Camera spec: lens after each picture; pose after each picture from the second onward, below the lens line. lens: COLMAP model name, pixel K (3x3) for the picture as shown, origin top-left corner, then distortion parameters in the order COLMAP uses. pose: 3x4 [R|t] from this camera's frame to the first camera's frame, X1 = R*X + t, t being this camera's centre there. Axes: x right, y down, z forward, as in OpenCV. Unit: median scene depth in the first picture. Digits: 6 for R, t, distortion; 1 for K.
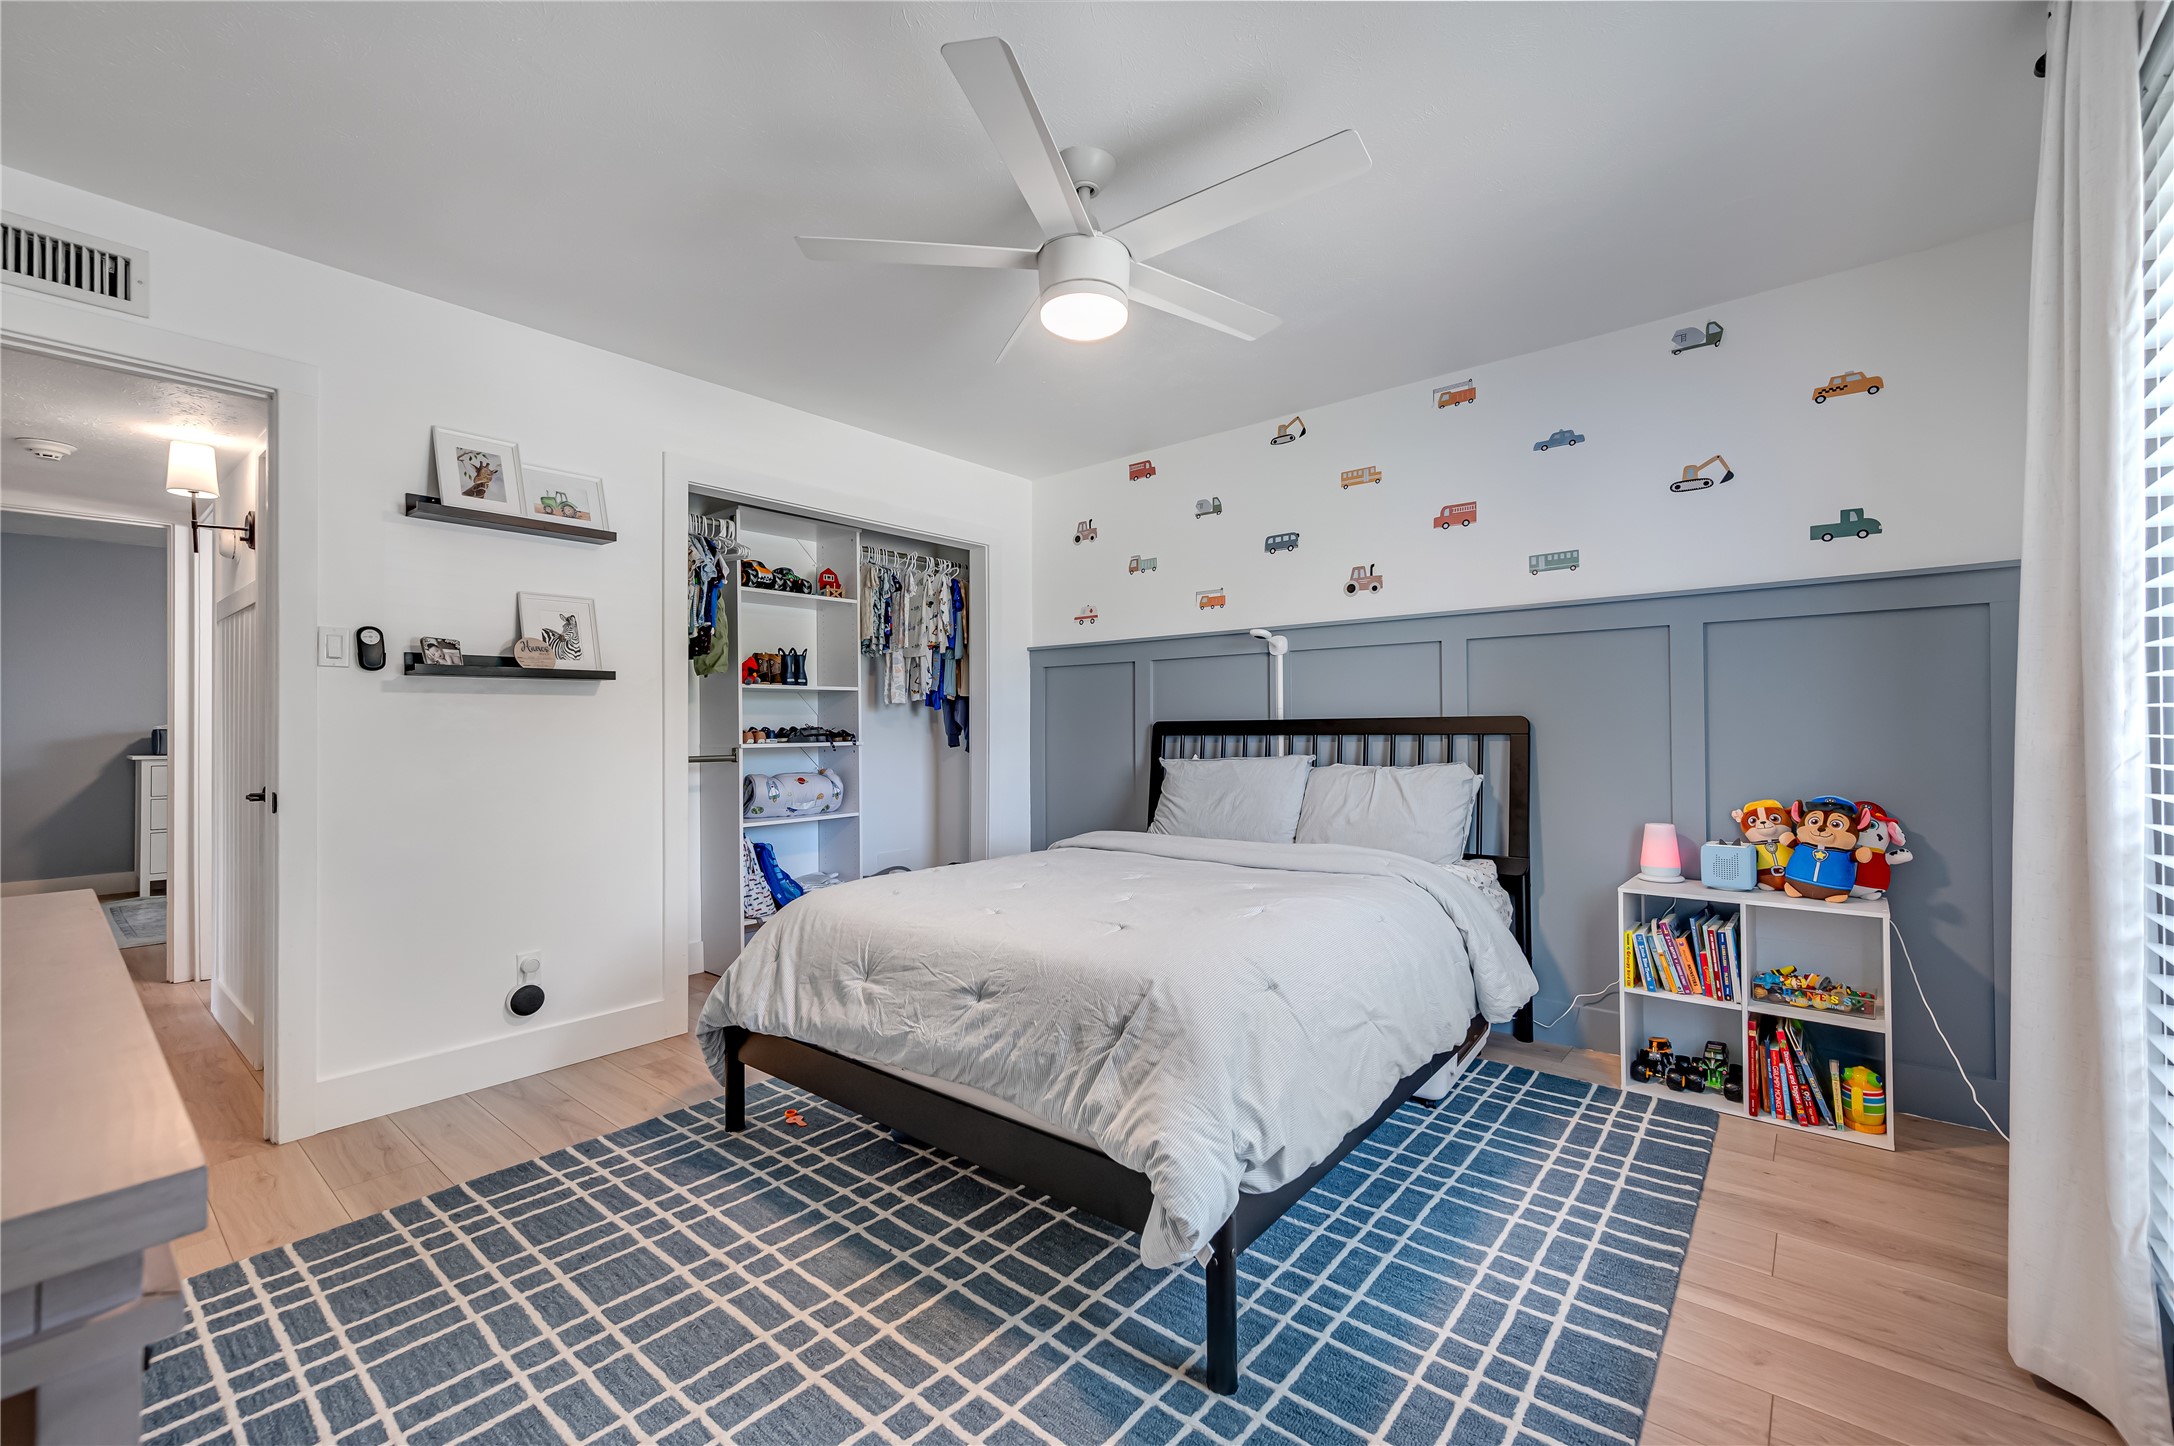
lens RADIAL K [[872.2, 0, 1080.4], [0, 872.2, 722.3], [0, 0, 1]] dist [0.003727, -0.000485]
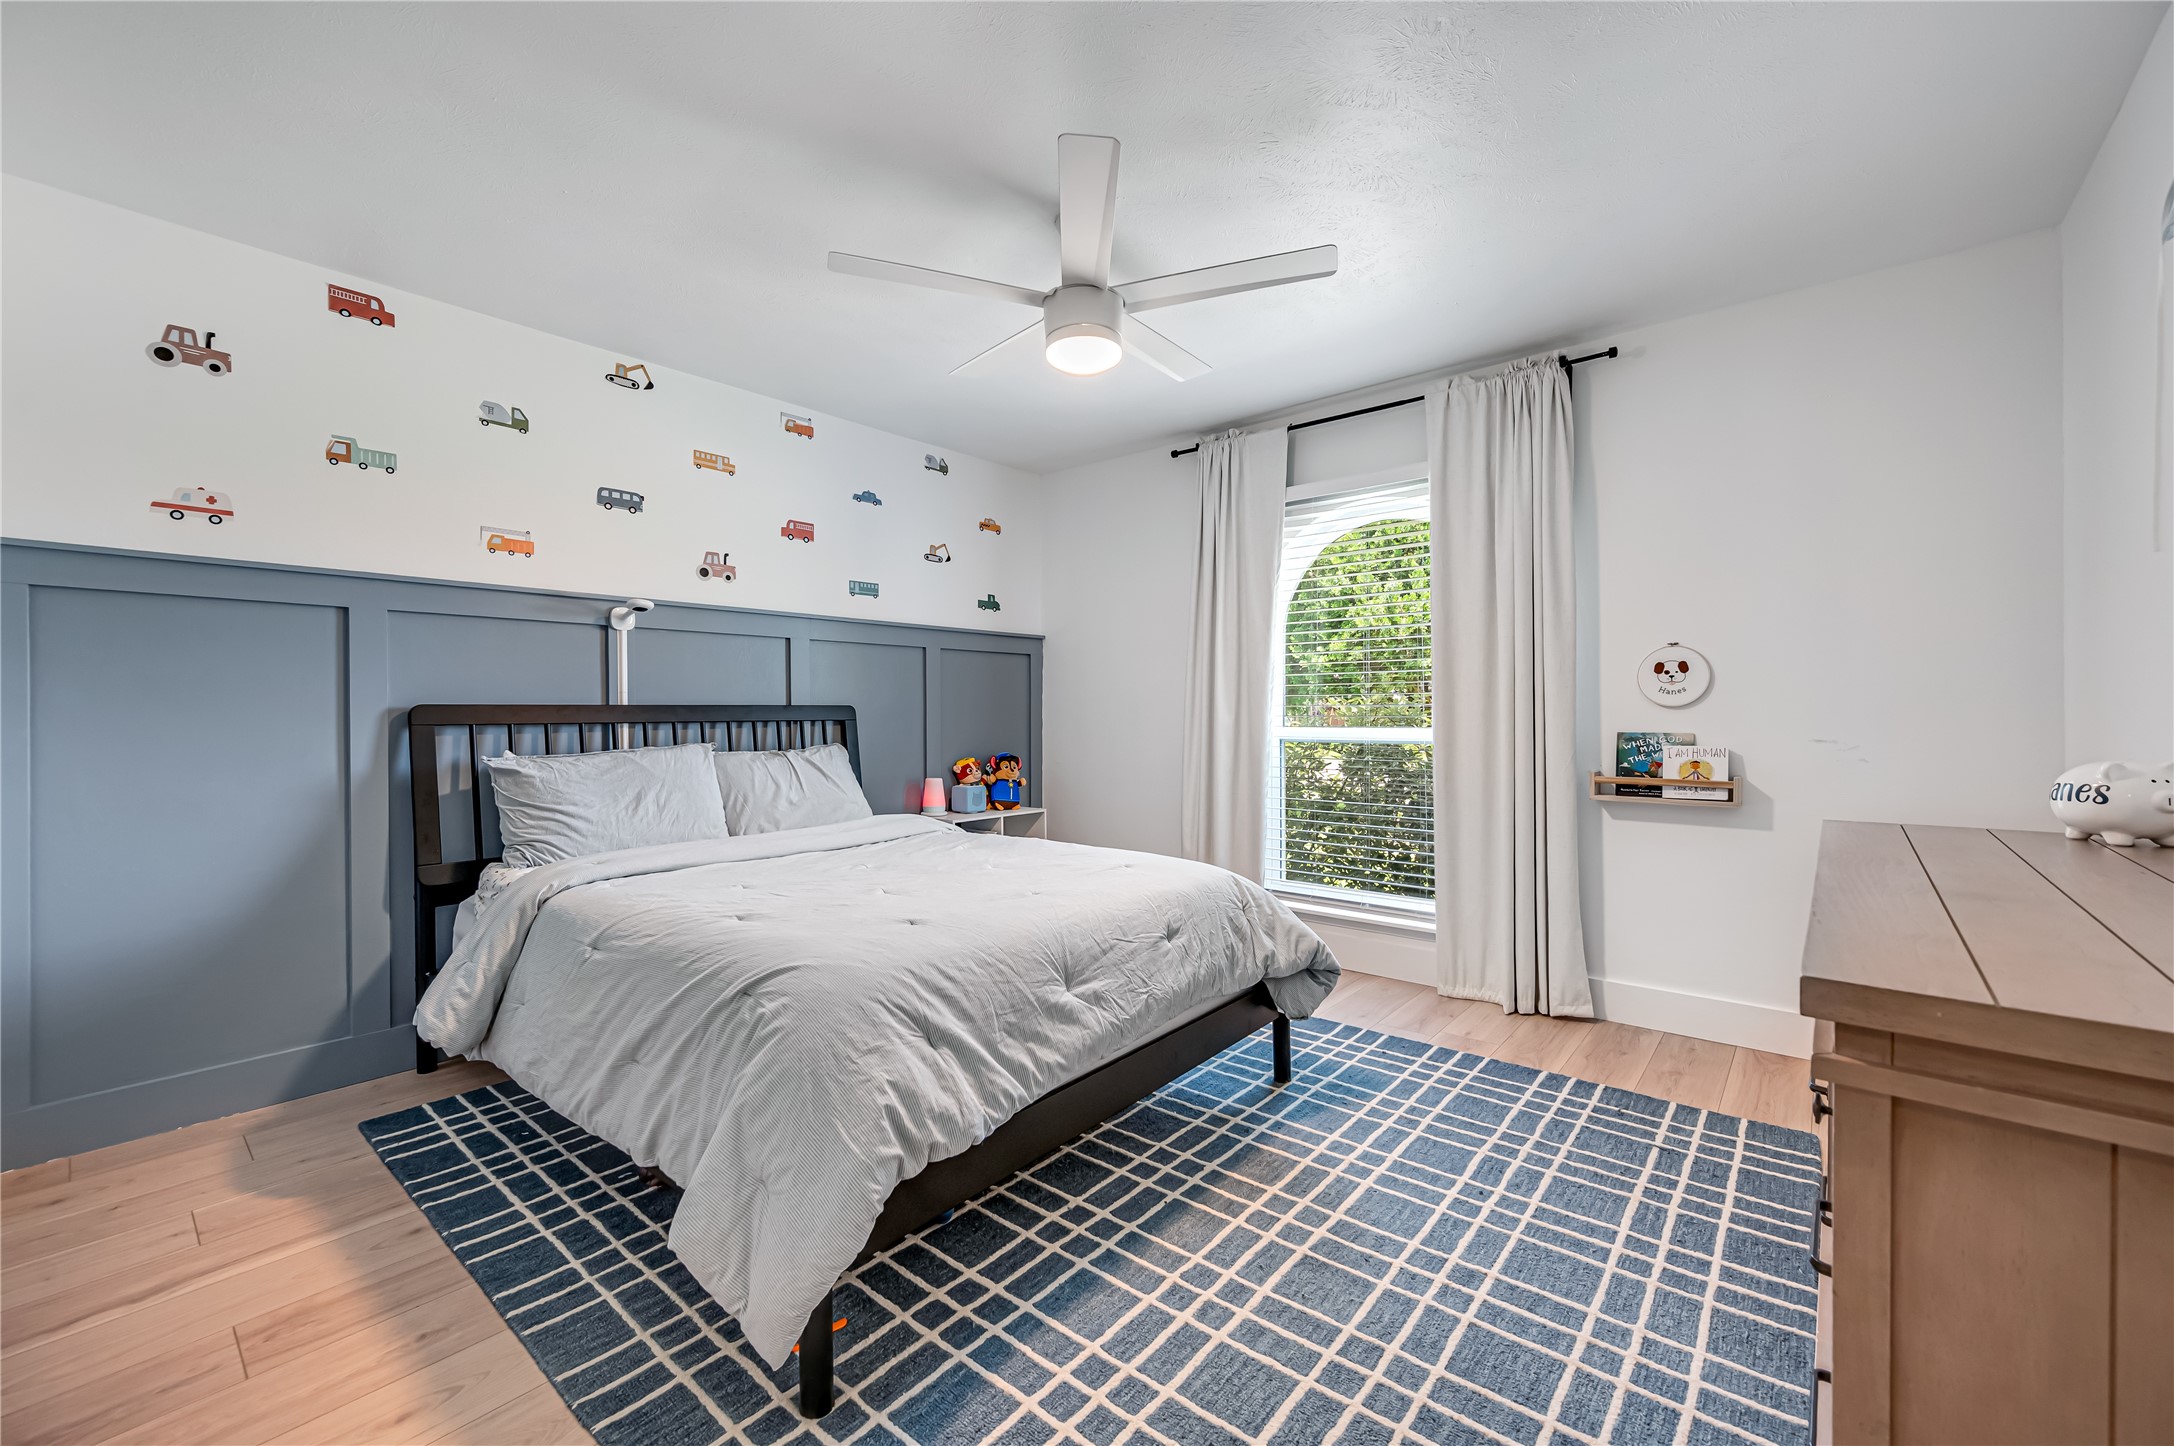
lens RADIAL K [[872.2, 0, 1079.5], [0, 872.2, 720.2], [0, 0, 1]] dist [0.003727, -0.000485]
pose [[0.021585, 0.001528, 0.999766, -0.799099], [0.000243, 0.999999, -0.001534, 0.016513], [-0.999767, 0.000276, 0.021585, 0.679955]]
